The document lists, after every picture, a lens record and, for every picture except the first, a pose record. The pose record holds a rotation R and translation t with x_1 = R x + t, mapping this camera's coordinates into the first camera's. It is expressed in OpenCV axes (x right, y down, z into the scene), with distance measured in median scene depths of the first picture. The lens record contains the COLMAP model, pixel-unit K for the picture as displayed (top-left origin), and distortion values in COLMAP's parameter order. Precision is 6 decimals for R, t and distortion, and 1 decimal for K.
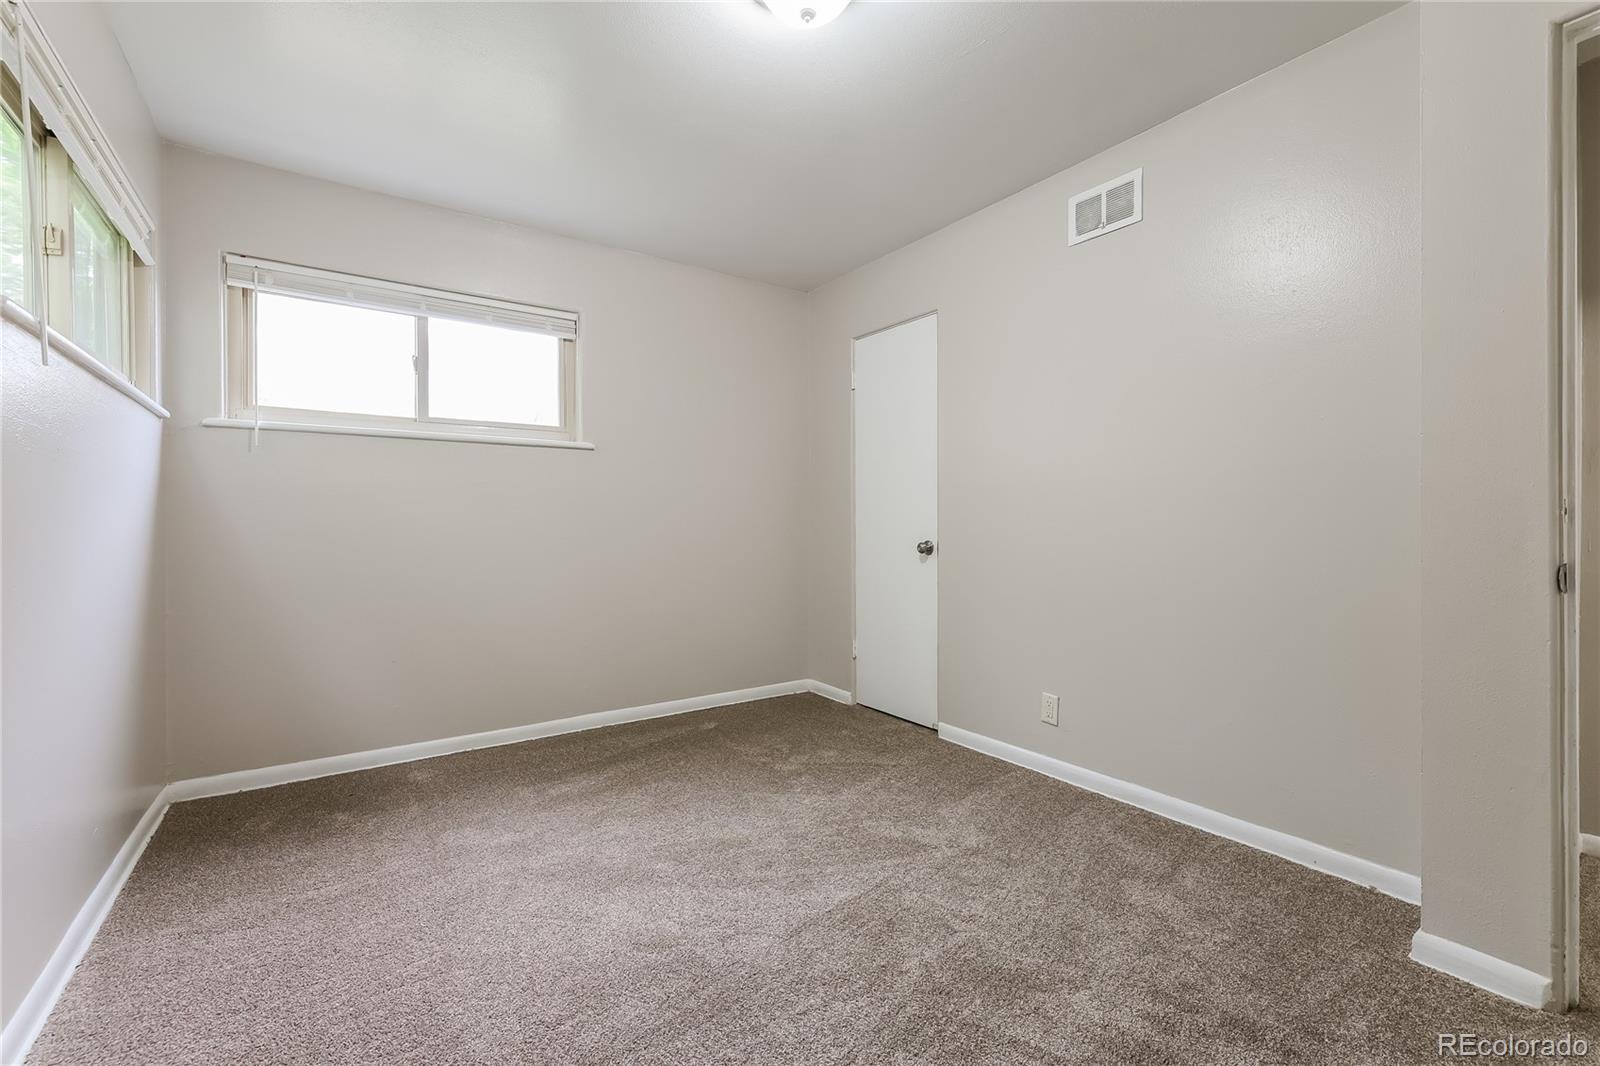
lens RADIAL K [[683.3, 0, 796.4], [0, 683.3, 527.2], [0, 0, 1]] dist [0.000698, -0.000064]
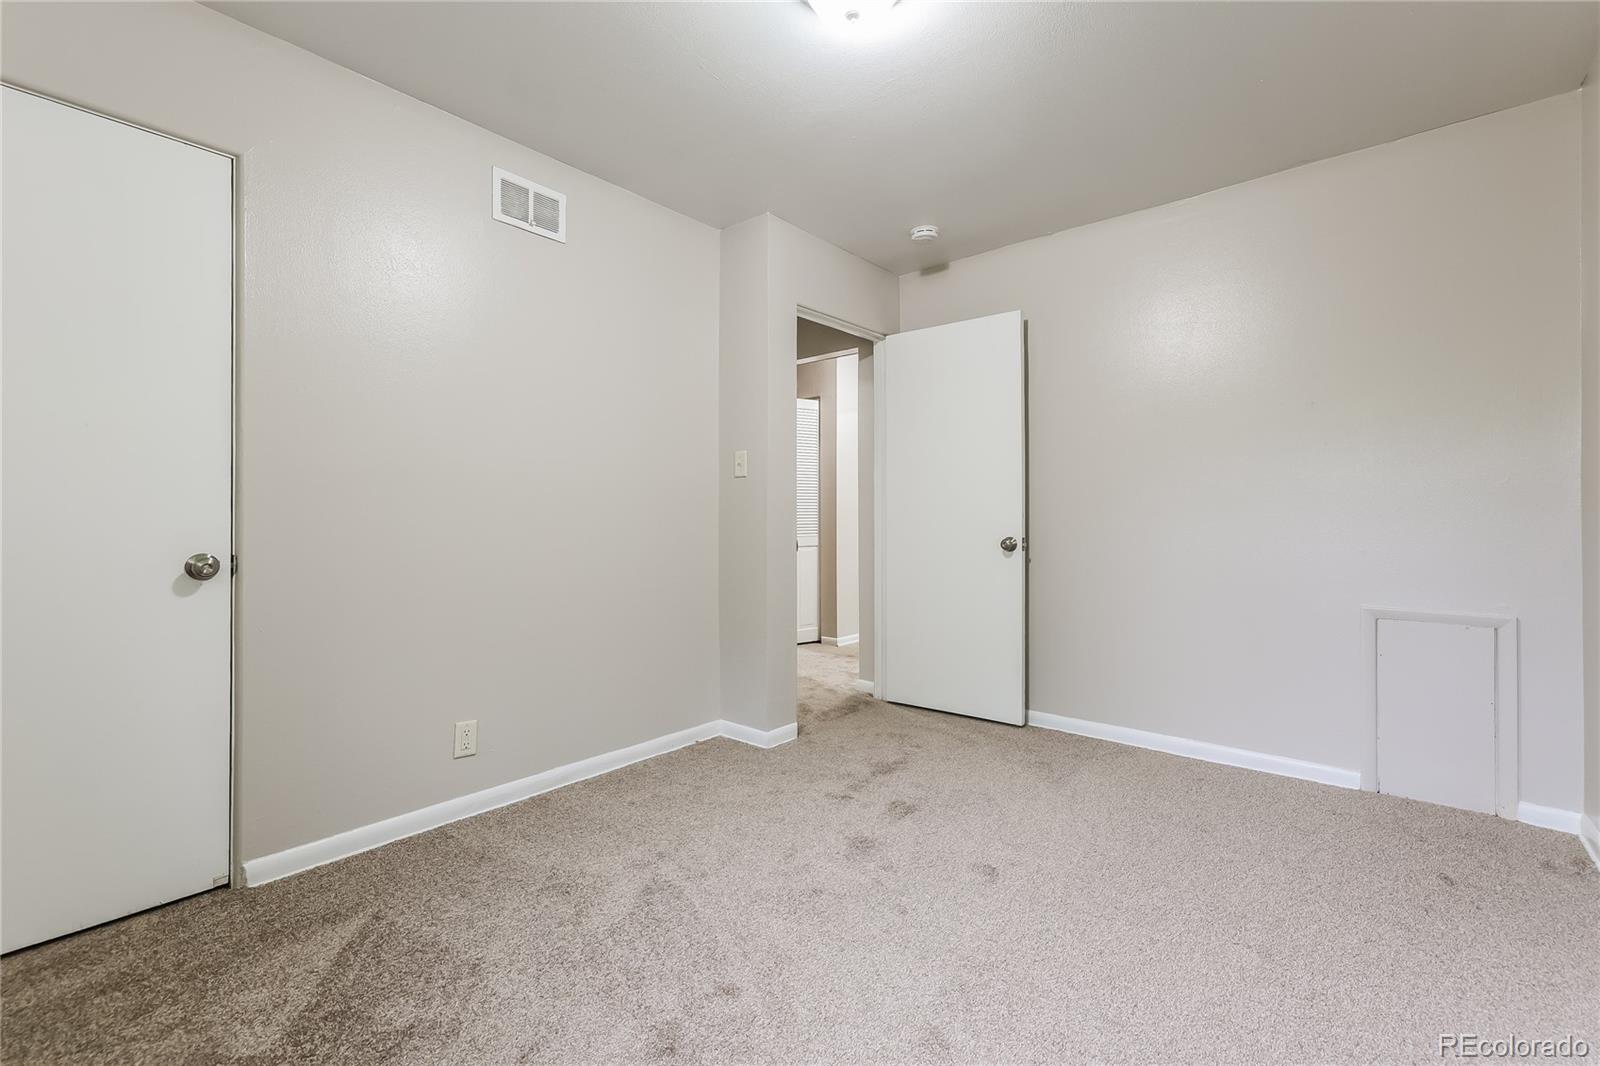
lens RADIAL K [[683.3, 0, 796.7], [0, 683.3, 524.3], [0, 0, 1]] dist [0.000698, -0.000064]
pose [[-0.254069, -0.002887, 0.967182, -0.602909], [0.010421, 0.999929, 0.005722, -0.004389], [-0.967130, 0.011533, -0.254021, 0.870998]]
